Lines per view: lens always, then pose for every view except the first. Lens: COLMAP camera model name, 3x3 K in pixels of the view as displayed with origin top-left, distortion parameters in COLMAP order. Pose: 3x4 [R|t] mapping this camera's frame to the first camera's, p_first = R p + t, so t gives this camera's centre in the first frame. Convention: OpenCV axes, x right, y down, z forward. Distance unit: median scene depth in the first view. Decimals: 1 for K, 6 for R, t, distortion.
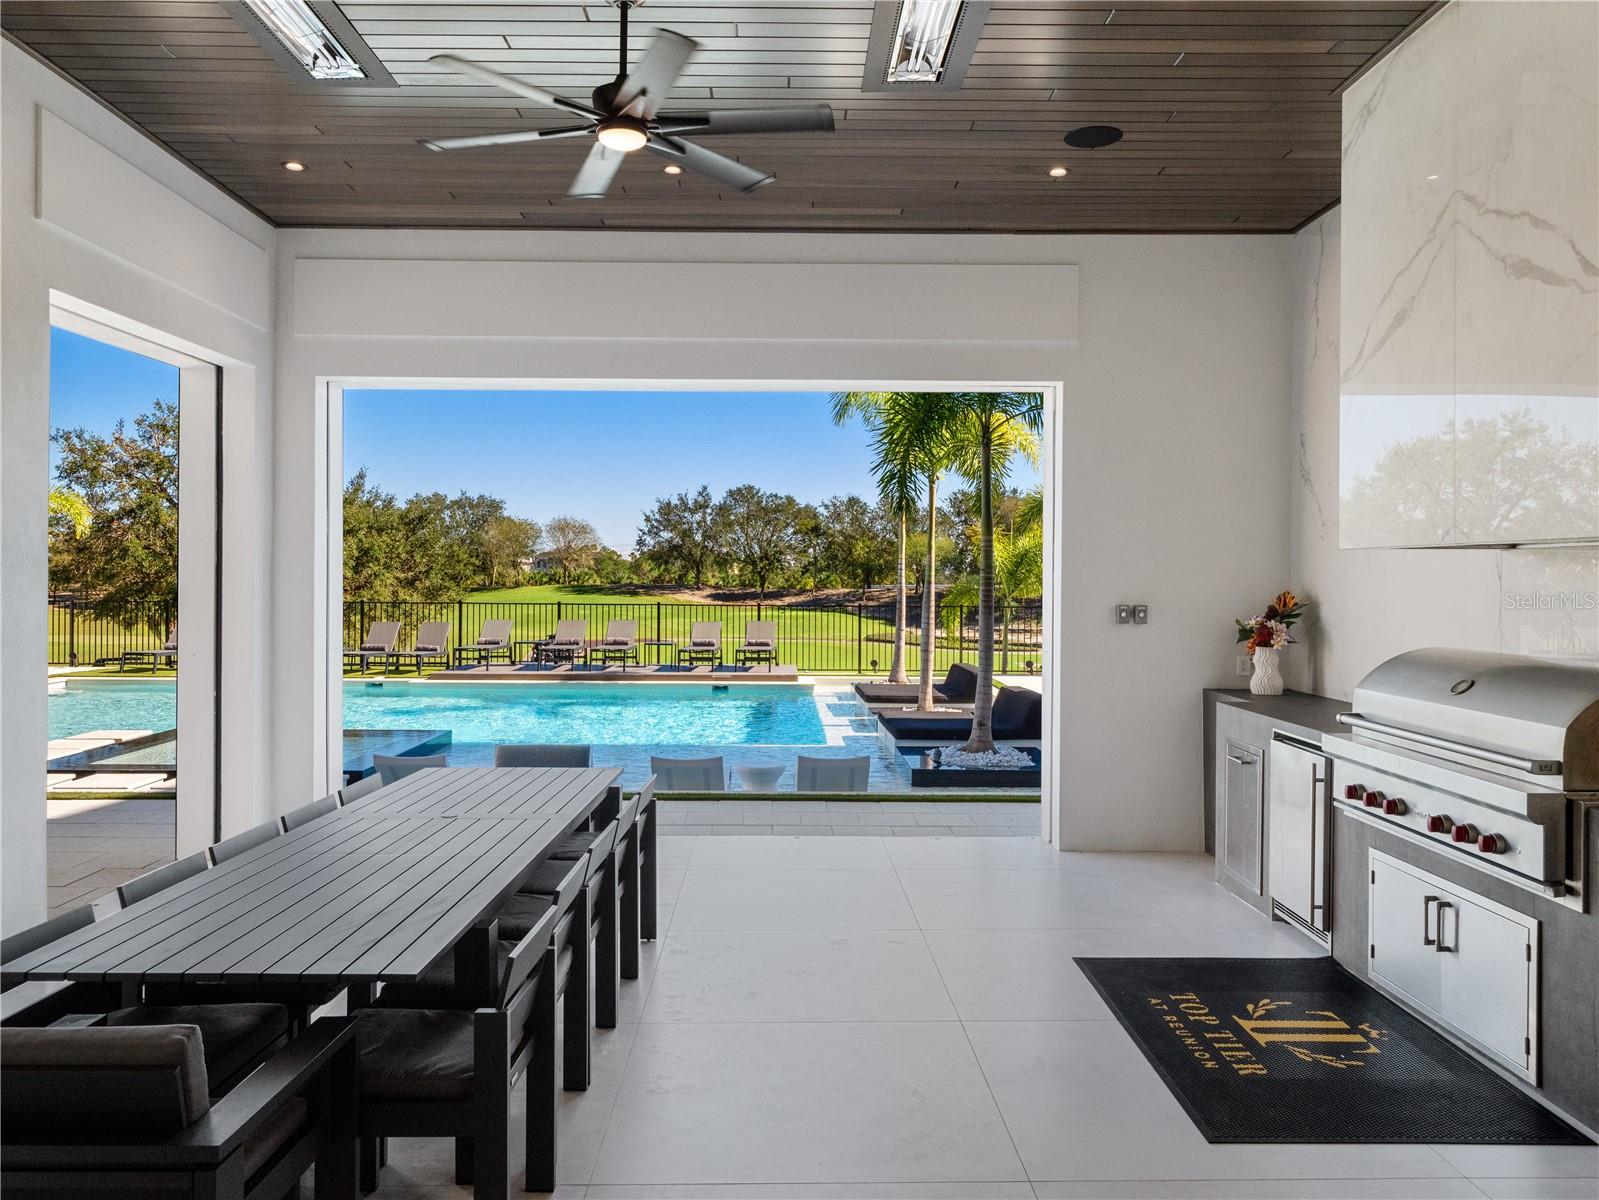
lens RADIAL K [[1158.0, 0, 791.3], [0, 1158.0, 592.4], [0, 0, 1]] dist [-0.002127, 0.003903]
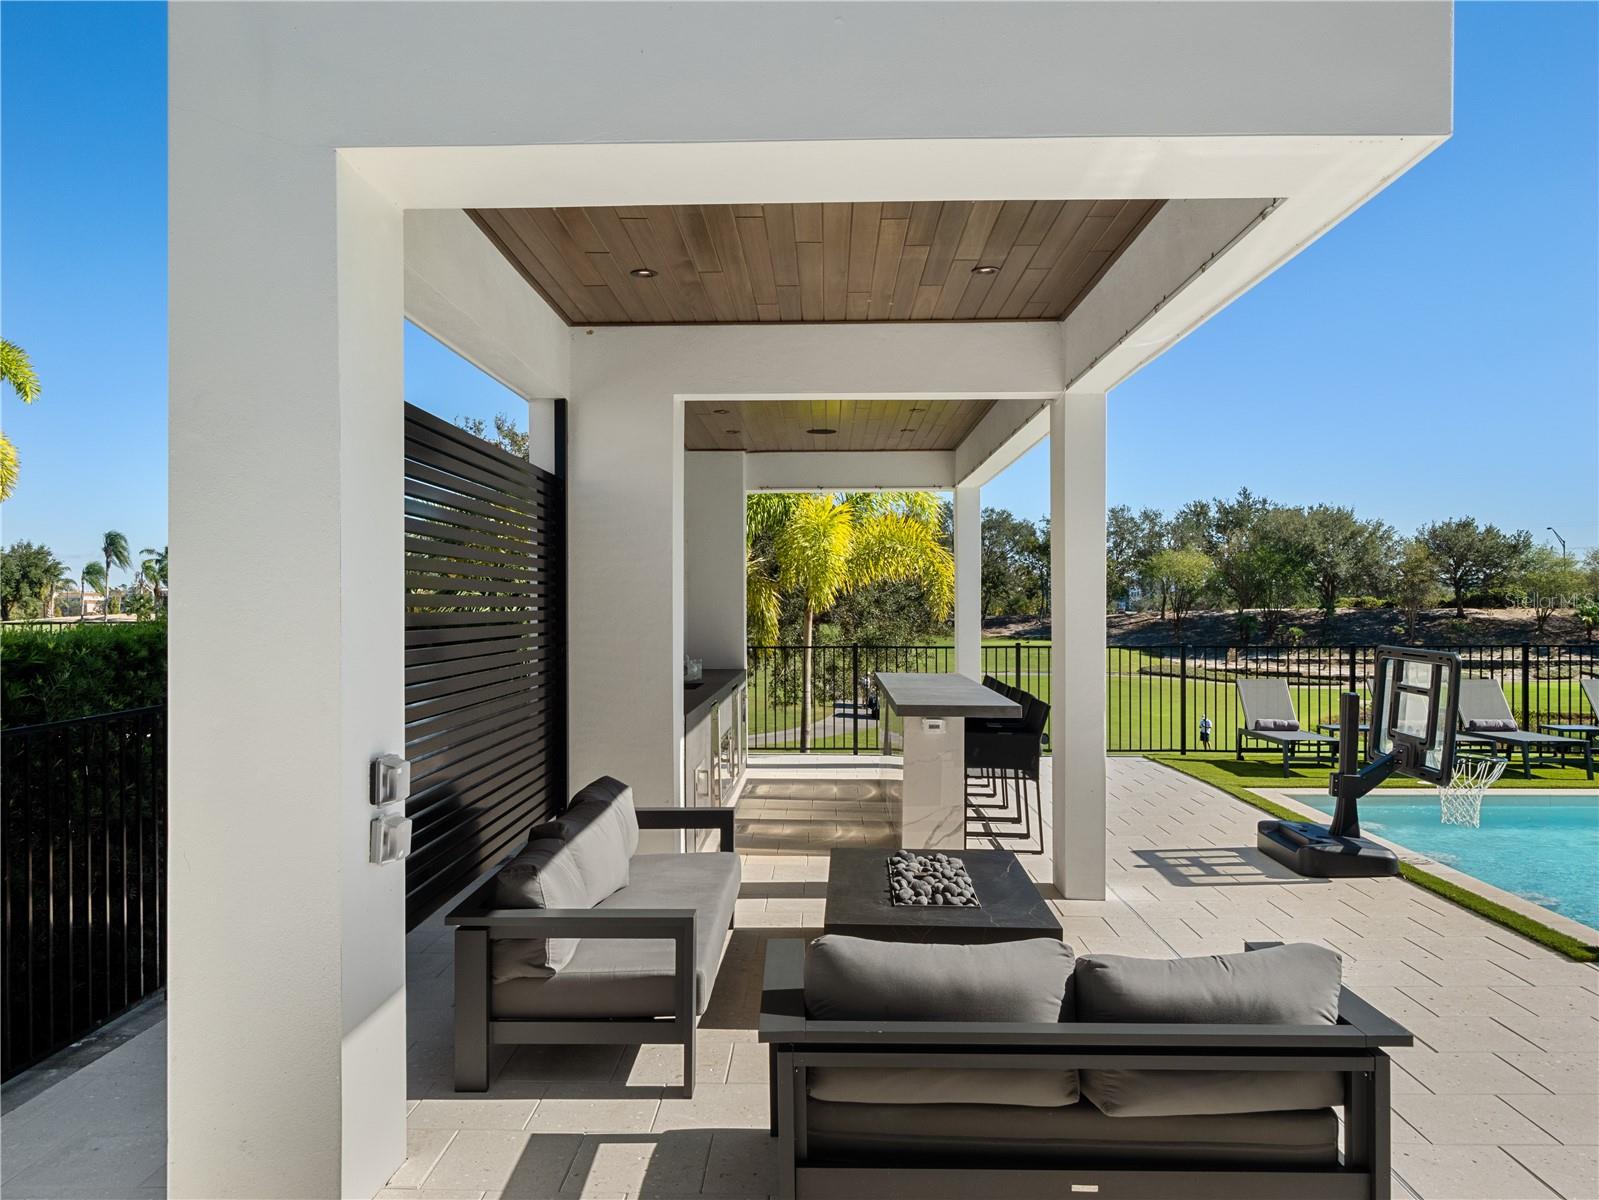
lens RADIAL K [[1230.6, 0, 815.2], [0, 1230.6, 608.2], [0, 0, 1]] dist [0.001749, 0.002189]
pose [[0.998082, -0.008361, -0.061344, -0.097210], [0.007821, 0.999929, -0.009042, -0.000976], [0.061415, 0.008545, 0.998076, 0.050758]]
